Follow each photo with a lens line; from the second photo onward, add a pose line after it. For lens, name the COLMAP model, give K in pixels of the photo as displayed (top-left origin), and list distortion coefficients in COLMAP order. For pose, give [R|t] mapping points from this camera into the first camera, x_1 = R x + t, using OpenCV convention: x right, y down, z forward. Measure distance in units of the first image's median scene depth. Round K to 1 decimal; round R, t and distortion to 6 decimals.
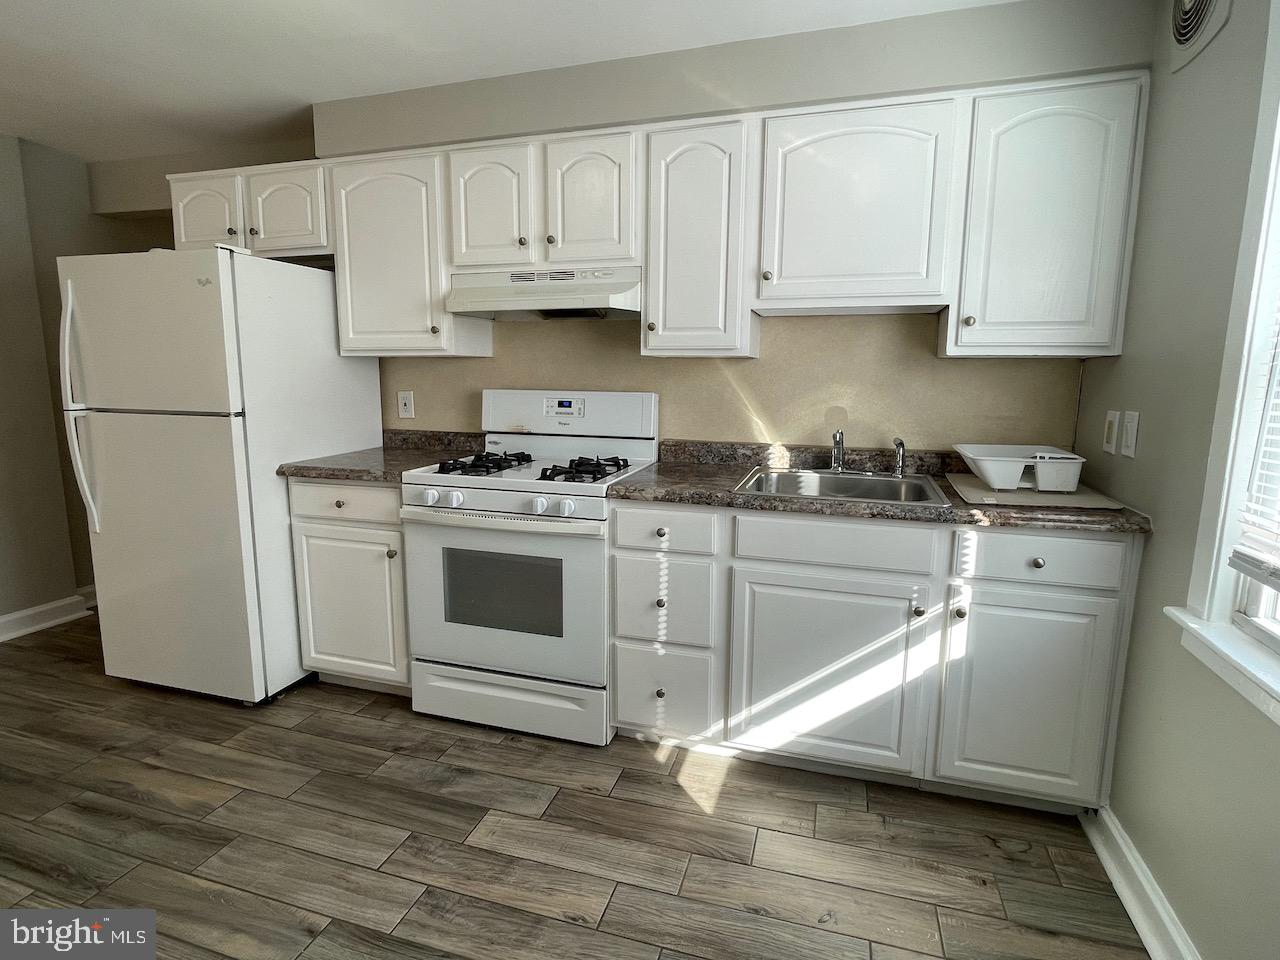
lens RADIAL K [[656.9, 0, 649.8], [0, 656.9, 473.6], [0, 0, 1]] dist [-0.013081, 0.008815]
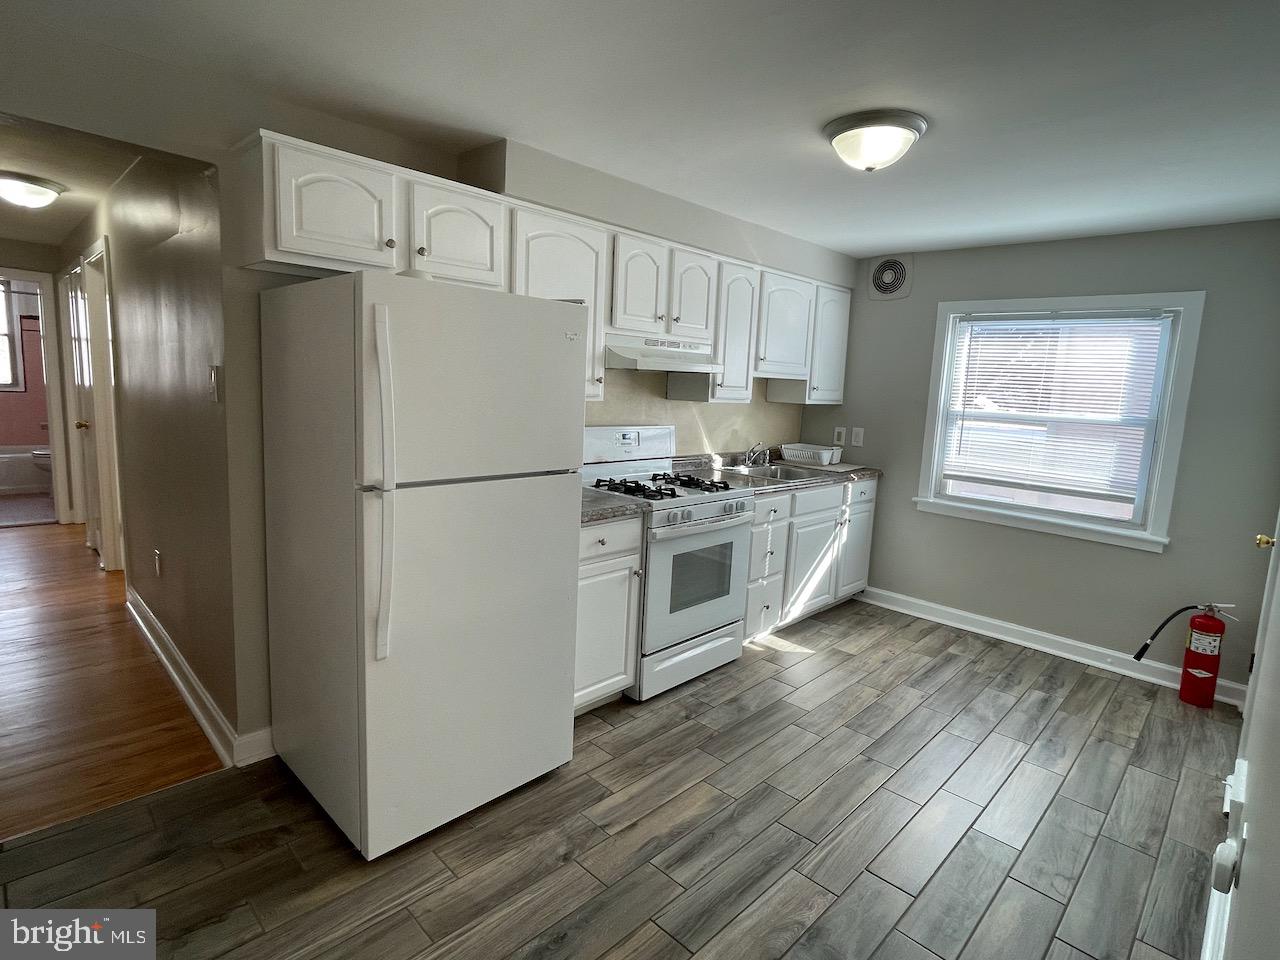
lens RADIAL K [[653.0, 0, 639.5], [0, 653.0, 469.6], [0, 0, 1]] dist [0.011208, -0.001431]
pose [[0.463374, -0.107476, 0.879621, -1.571604], [0.094671, 0.992941, 0.071450, -0.164936], [-0.881091, 0.050167, 0.470278, 0.484764]]
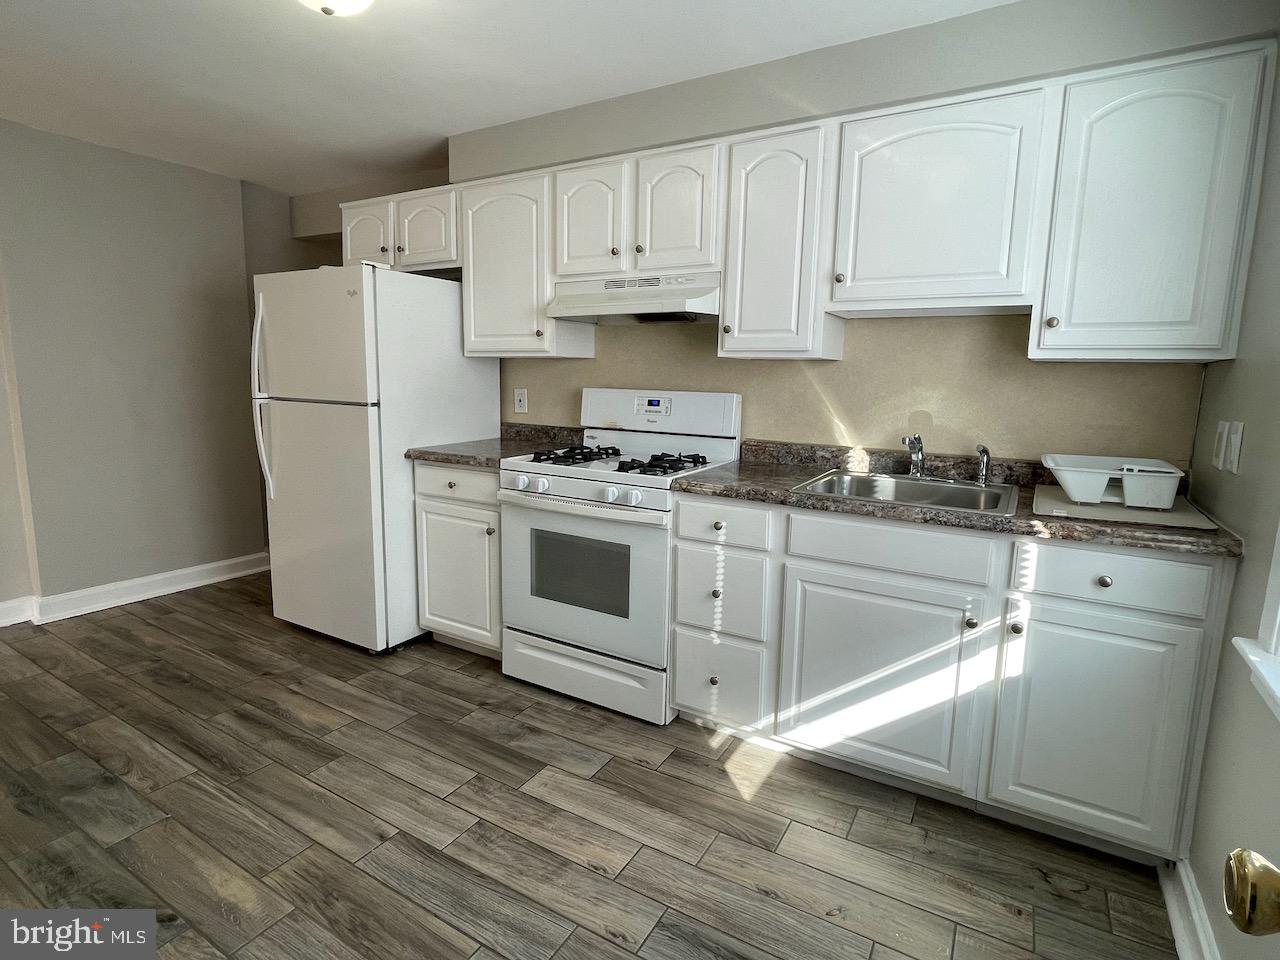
lens RADIAL K [[656.9, 0, 649.8], [0, 656.9, 473.6], [0, 0, 1]] dist [-0.013081, 0.008815]
pose [[0.973245, 0.046153, -0.225085, 0.136955], [-0.047701, 0.998861, -0.001438, 0.012825], [0.224762, 0.012136, 0.974338, -0.041853]]
